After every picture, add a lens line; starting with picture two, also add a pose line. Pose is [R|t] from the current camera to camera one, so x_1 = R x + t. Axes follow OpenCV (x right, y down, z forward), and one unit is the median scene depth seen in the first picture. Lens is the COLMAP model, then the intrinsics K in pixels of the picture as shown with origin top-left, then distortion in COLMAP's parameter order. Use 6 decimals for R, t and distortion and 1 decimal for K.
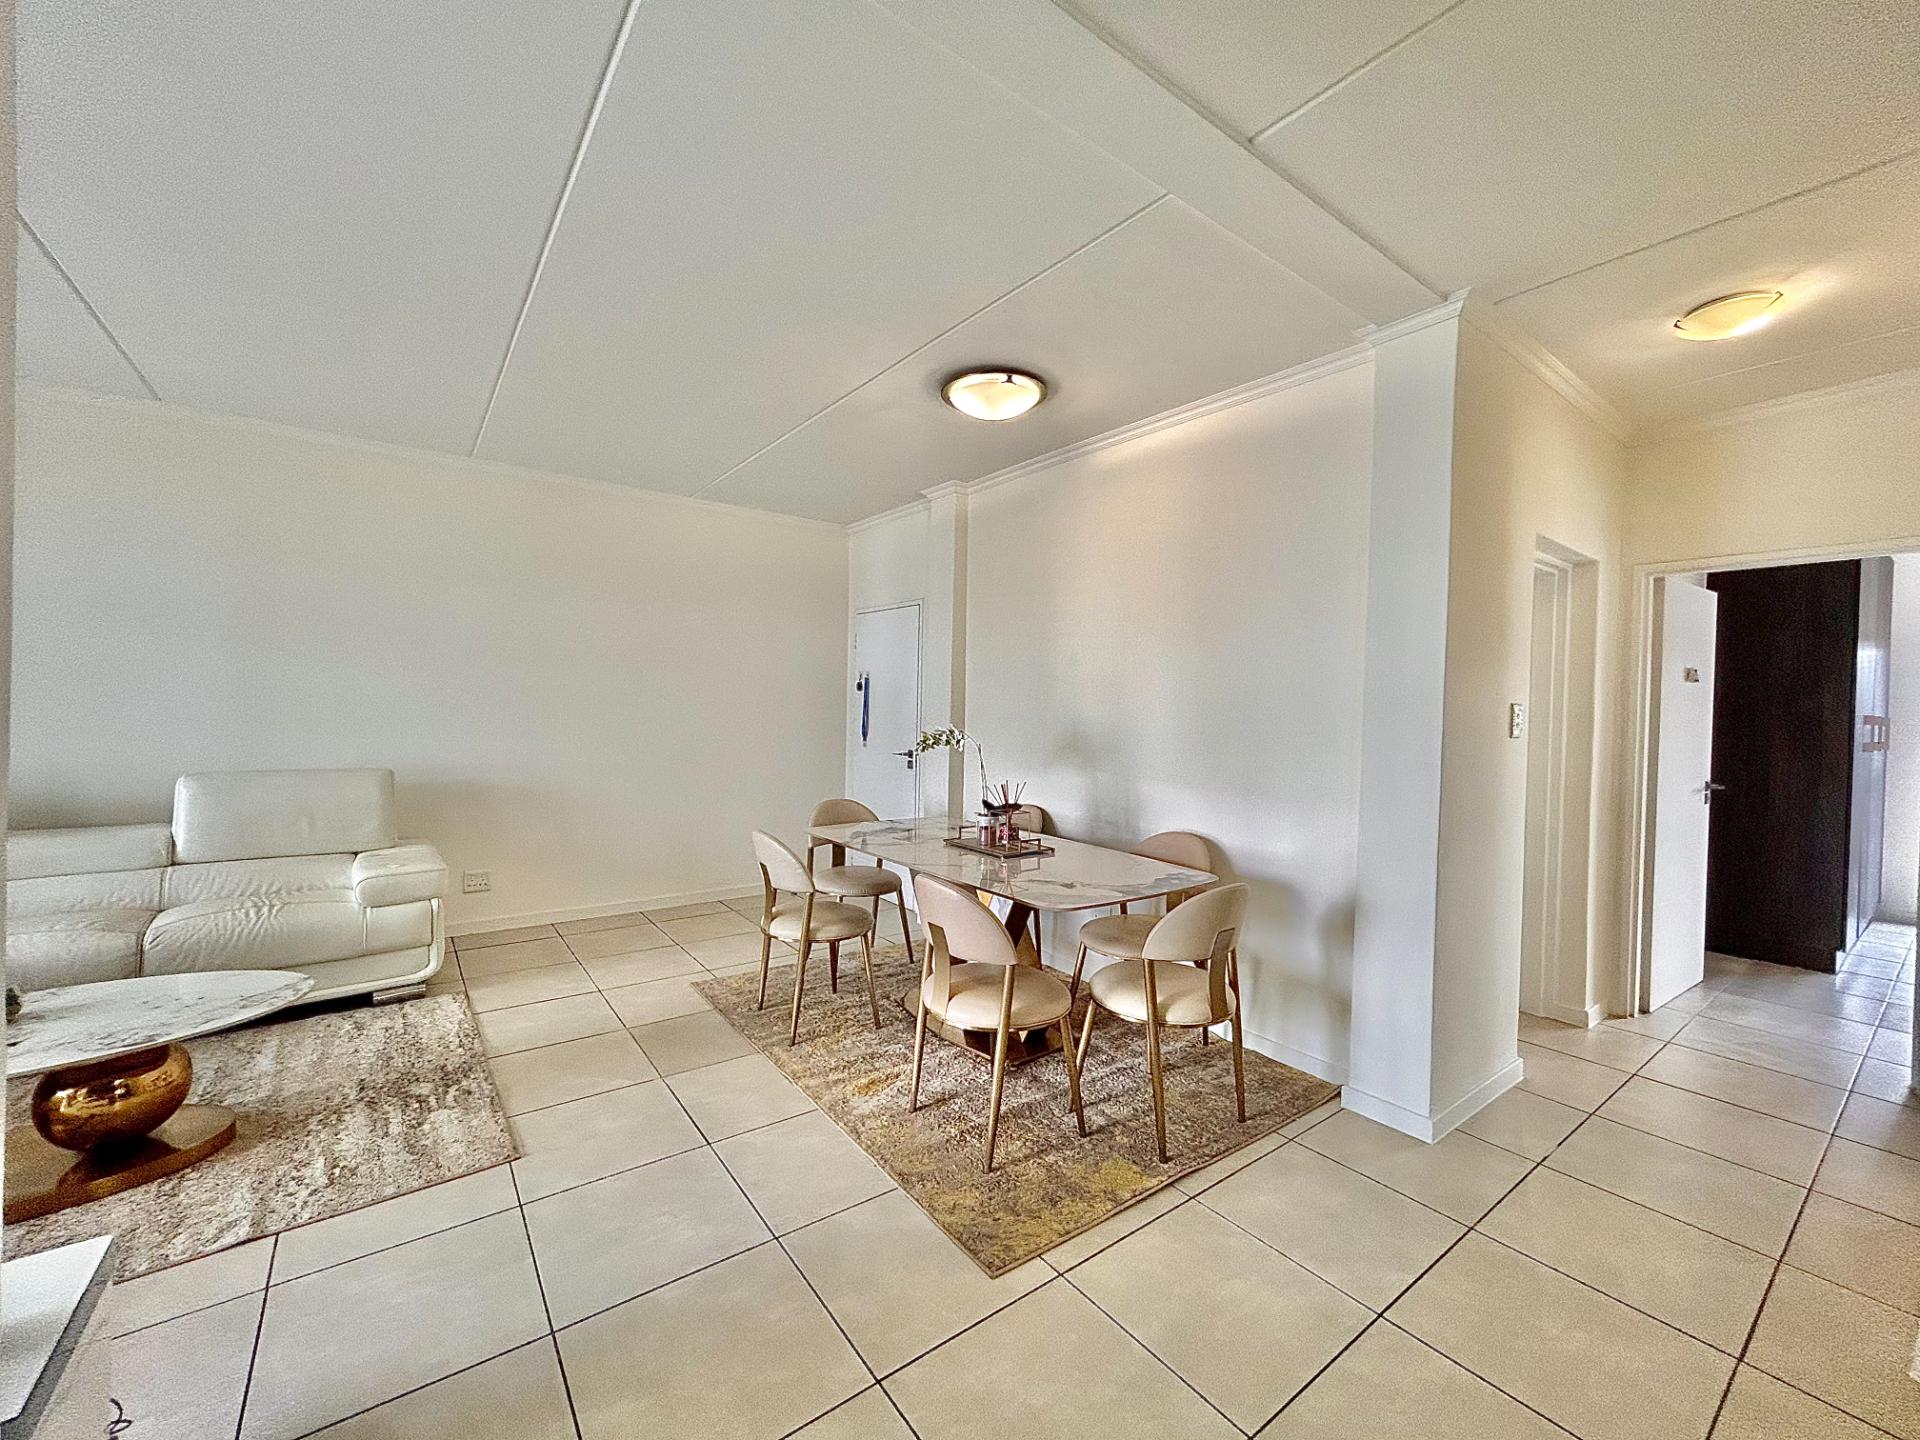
lens RADIAL K [[770.1, 0, 958.1], [0, 770.1, 722.0], [0, 0, 1]] dist [-0.001315, 0.000568]
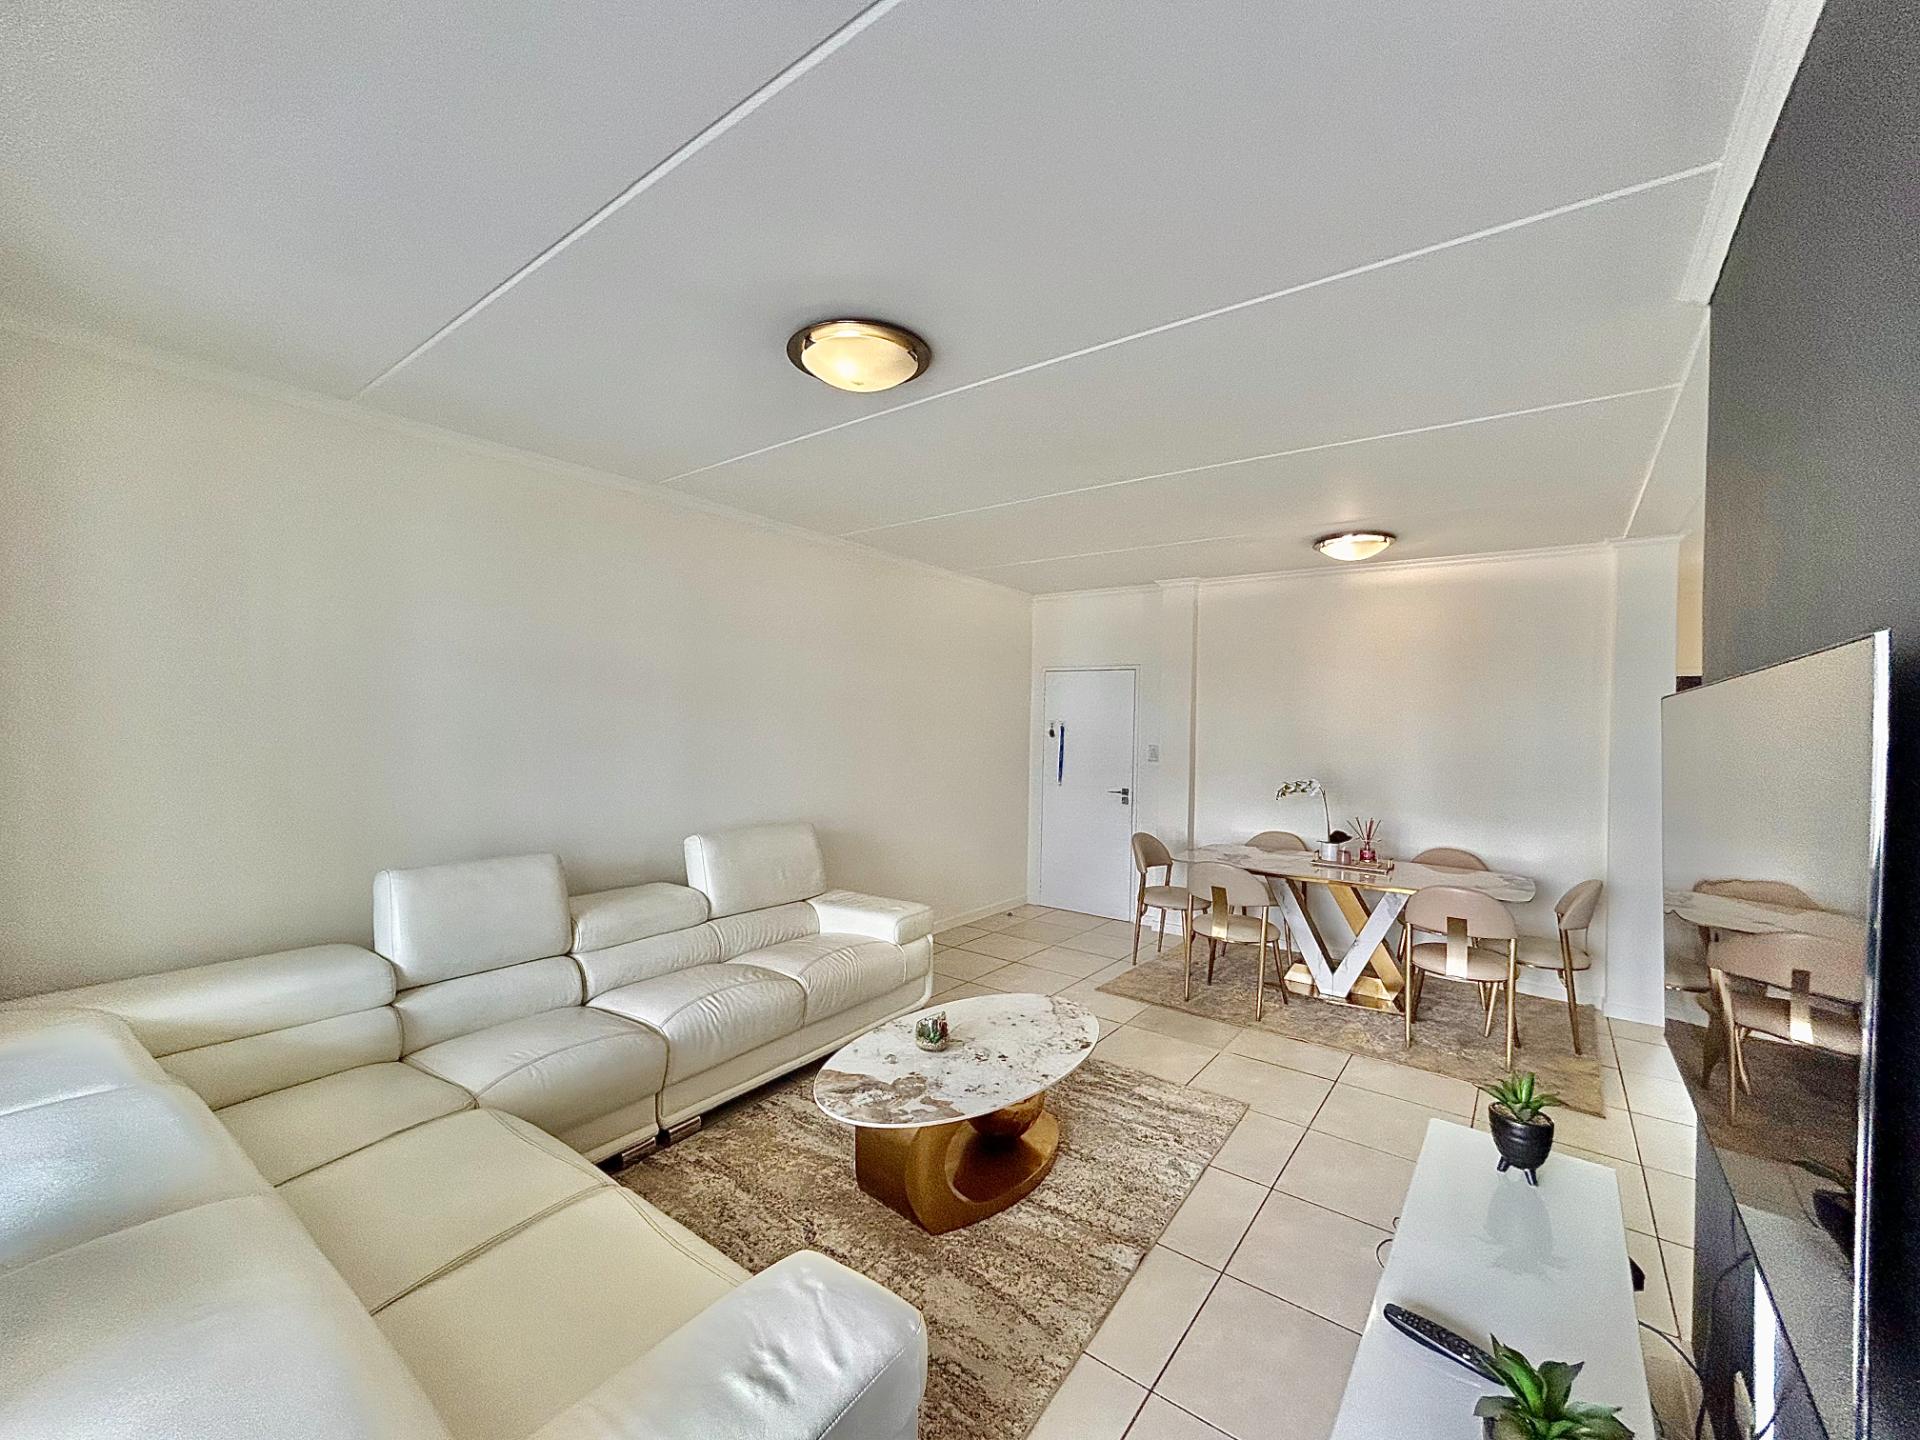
lens RADIAL K [[770.1, 0, 949.1], [0, 770.1, 720.2], [0, 0, 1]] dist [-0.001315, 0.000568]
pose [[0.960402, 0.001638, 0.278612, -0.970365], [0.003857, 0.999809, -0.019174, -0.071353], [-0.278590, 0.019489, 0.960212, -0.133826]]
